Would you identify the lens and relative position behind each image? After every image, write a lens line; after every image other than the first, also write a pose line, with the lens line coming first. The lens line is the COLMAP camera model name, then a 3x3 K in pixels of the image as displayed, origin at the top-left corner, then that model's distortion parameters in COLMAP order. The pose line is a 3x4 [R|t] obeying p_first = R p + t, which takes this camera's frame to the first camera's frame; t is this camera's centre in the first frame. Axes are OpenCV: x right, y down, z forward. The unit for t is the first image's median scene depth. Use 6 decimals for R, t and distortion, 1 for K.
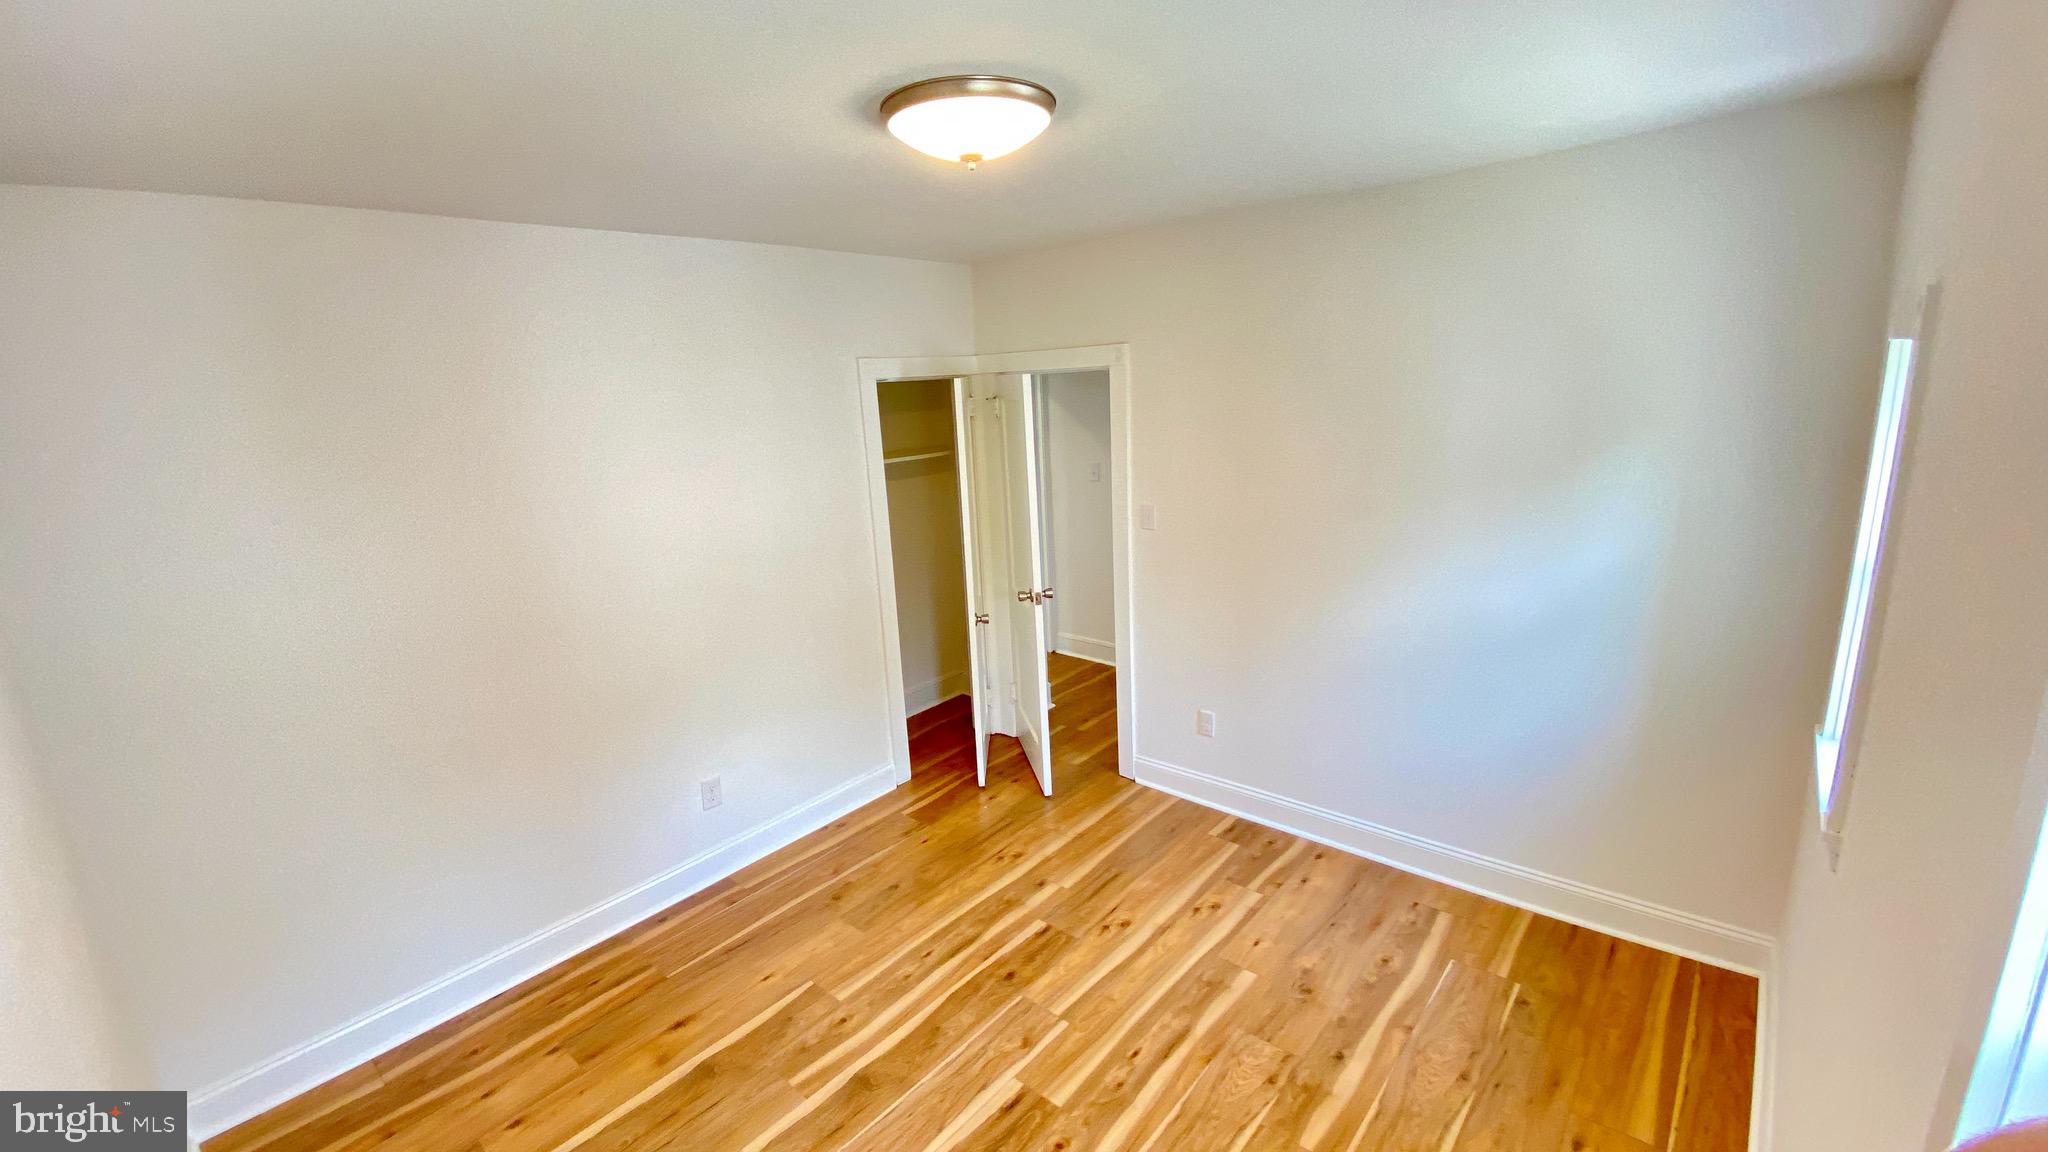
lens RADIAL K [[825.4, 0, 1022.4], [0, 825.4, 569.1], [0, 0, 1]] dist [-0.016338, -0.003851]
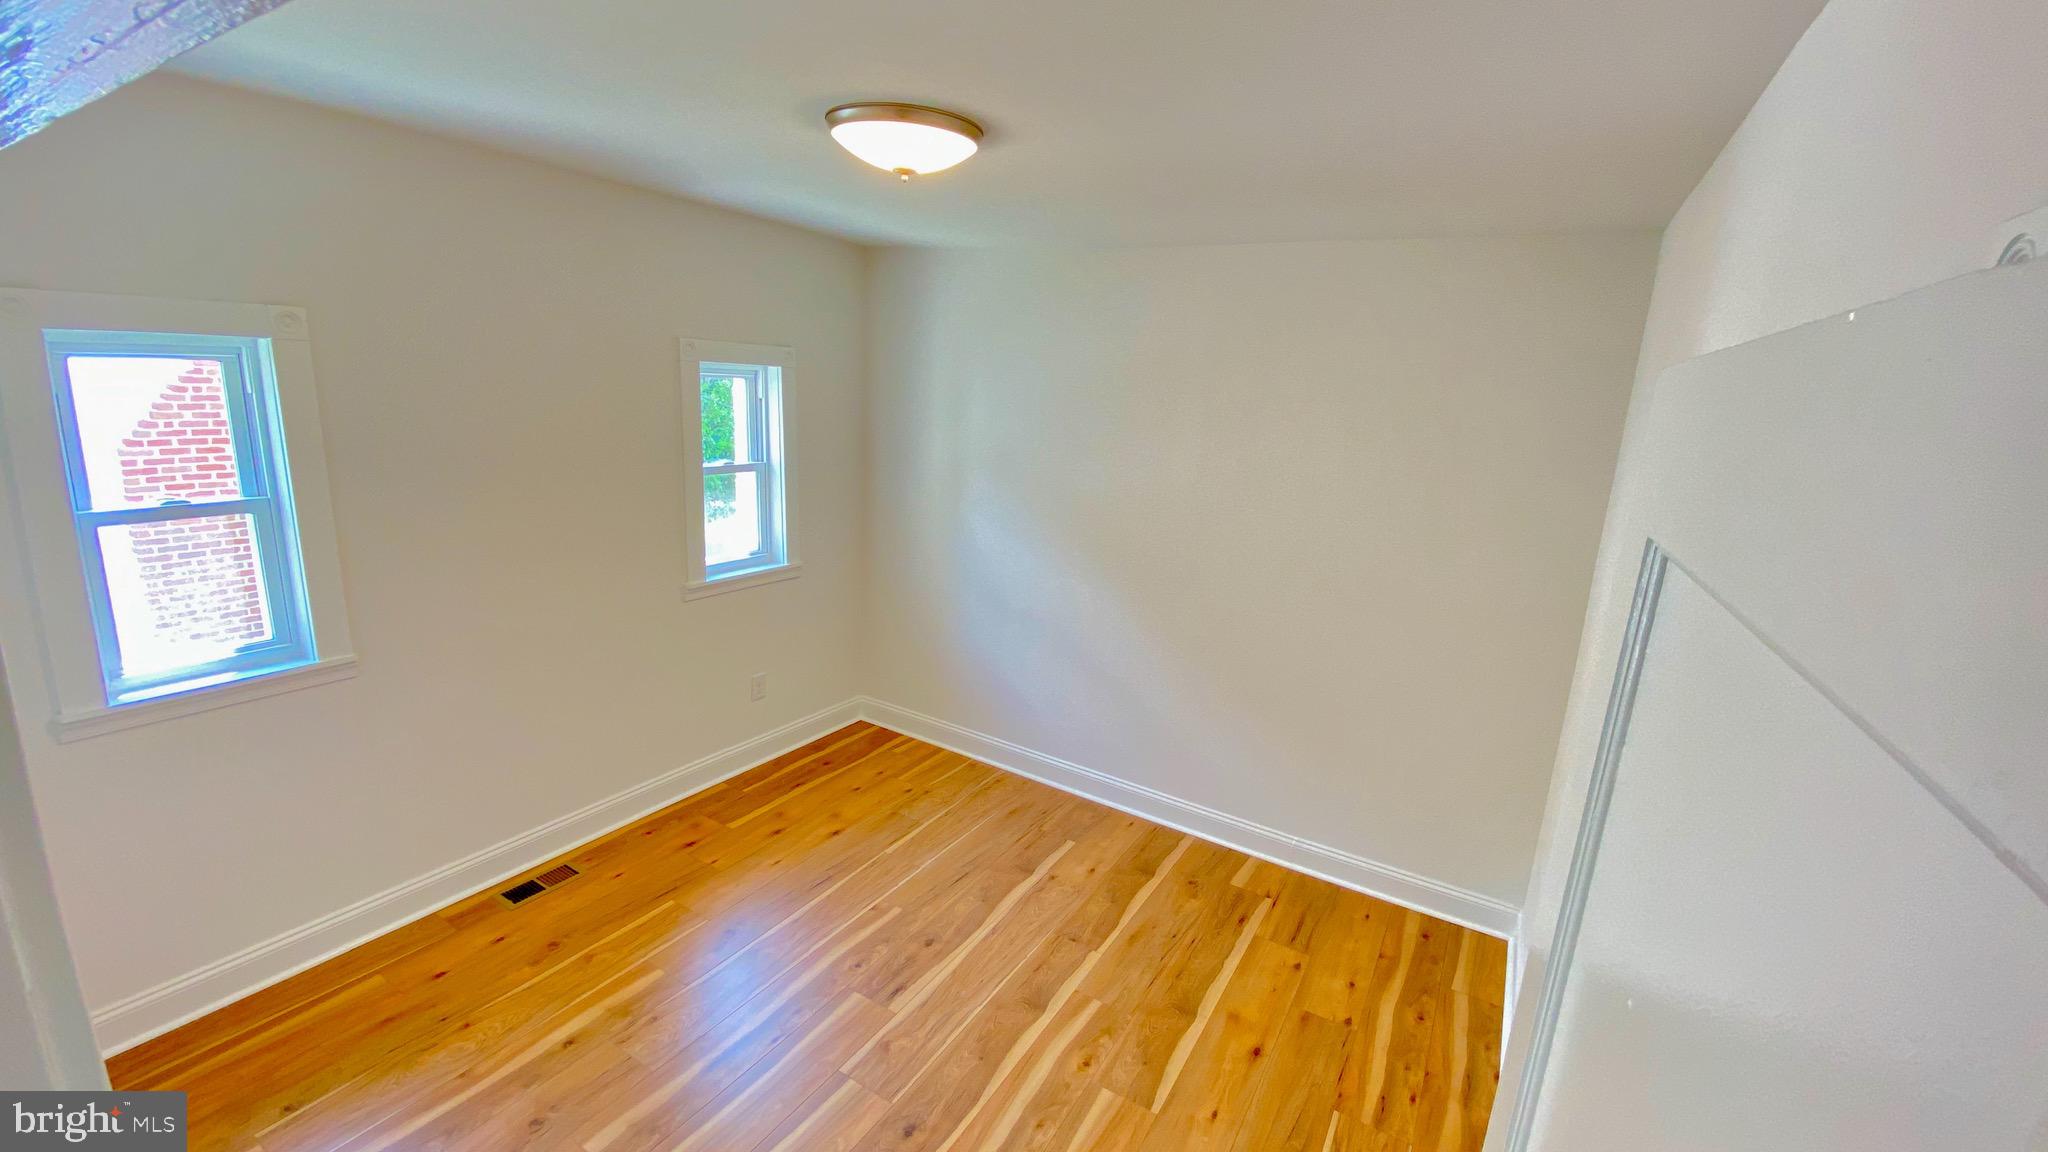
lens RADIAL K [[825.4, 0, 1025.6], [0, 825.4, 574.1], [0, 0, 1]] dist [-0.016338, -0.003851]
pose [[-0.982829, 0.034166, -0.181327, -0.001194], [-0.052724, 0.889736, 0.453420, -0.377747], [0.176824, 0.455195, -0.872657, 1.617045]]
